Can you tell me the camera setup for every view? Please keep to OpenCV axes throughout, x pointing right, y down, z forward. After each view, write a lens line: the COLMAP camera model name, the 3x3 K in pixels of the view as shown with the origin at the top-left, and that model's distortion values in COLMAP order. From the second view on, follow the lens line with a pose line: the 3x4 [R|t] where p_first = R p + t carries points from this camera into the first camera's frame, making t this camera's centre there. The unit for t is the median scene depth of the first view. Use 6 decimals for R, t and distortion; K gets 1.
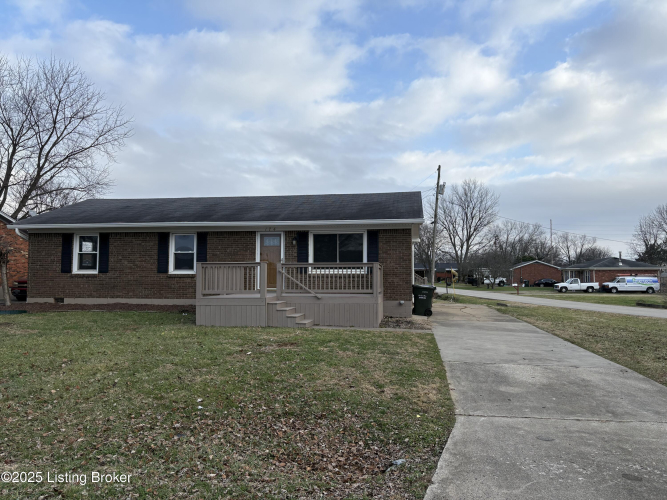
lens RADIAL K [[499.8, 0, 333.7], [0, 499.8, 251.7], [0, 0, 1]] dist [0.025469, -0.029403]
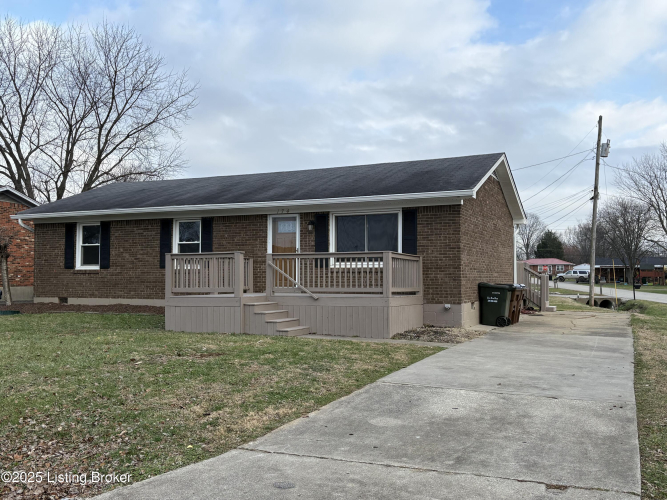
lens RADIAL K [[650.2, 0, 333.6], [0, 650.2, 248.1], [0, 0, 1]] dist [0.009034, 0.000000]
pose [[0.963618, -0.013078, -0.266963, 0.210782], [0.014287, 0.999895, 0.002589, 0.010705], [0.266901, -0.006309, 0.963703, 0.042440]]
